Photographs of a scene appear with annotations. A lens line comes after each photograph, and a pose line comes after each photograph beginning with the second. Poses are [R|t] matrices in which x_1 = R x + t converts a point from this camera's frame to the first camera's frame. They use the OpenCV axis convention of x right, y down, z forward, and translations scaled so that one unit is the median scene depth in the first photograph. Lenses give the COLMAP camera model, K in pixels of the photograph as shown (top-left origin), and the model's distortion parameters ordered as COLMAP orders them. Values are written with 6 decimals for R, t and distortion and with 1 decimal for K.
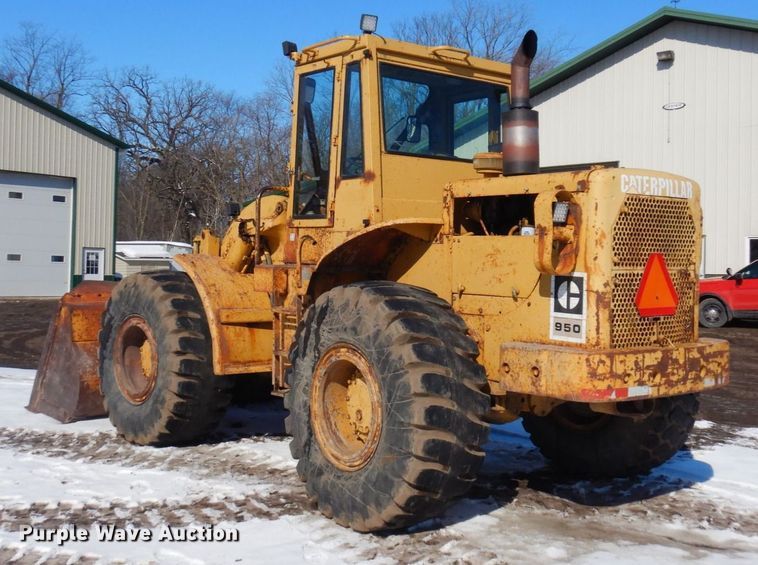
lens RADIAL K [[900.5, 0, 379.0], [0, 900.5, 282.5], [0, 0, 1]] dist [0.012533, -0.002746]
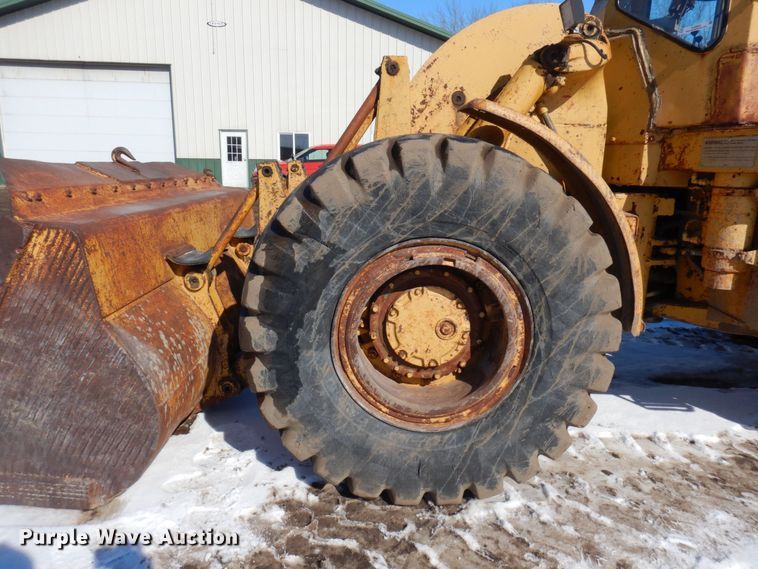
lens RADIAL K [[539.3, 0, 372.5], [0, 539.3, 286.9], [0, 0, 1]] dist [0.007074, -0.004233]
pose [[0.657212, -0.180213, 0.731844, -0.663568], [0.015582, 0.974035, 0.225859, -0.002247], [-0.753545, -0.137034, 0.642956, 1.176610]]
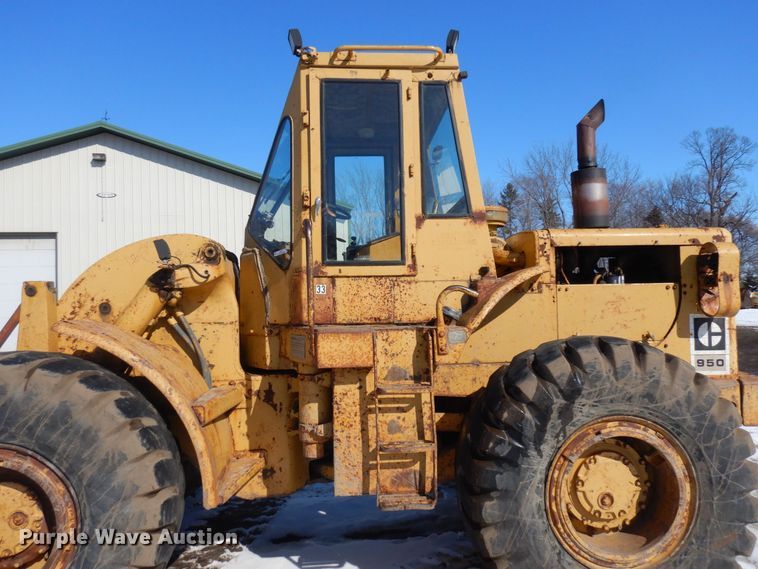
lens RADIAL K [[544.3, 0, 373.4], [0, 544.3, 291.8], [0, 0, 1]] dist [0.023525, -0.001504]
pose [[0.564662, -0.017008, 0.825147, -0.554358], [0.056188, 0.998260, -0.017874, -0.046926], [-0.823407, 0.056457, 0.564636, 0.873163]]
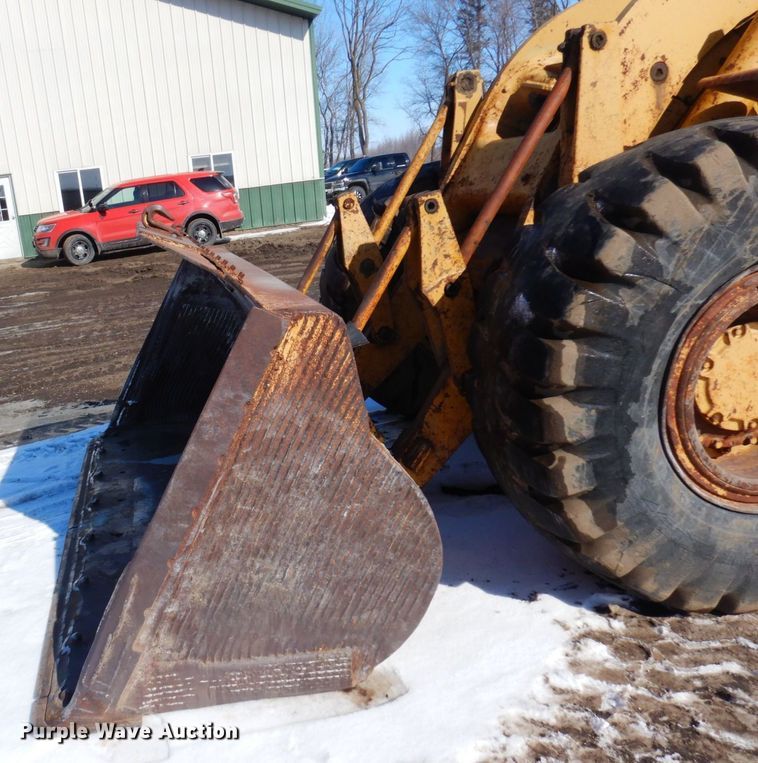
lens RADIAL K [[758.9, 0, 217.0], [0, 758.9, 403.6], [0, 0, 1]] dist [0.006767, -0.000108]
pose [[0.571394, -0.304943, 0.761918, -0.845831], [0.145562, 0.951341, 0.271593, -0.027007], [-0.807664, -0.044281, 0.587978, 1.384042]]
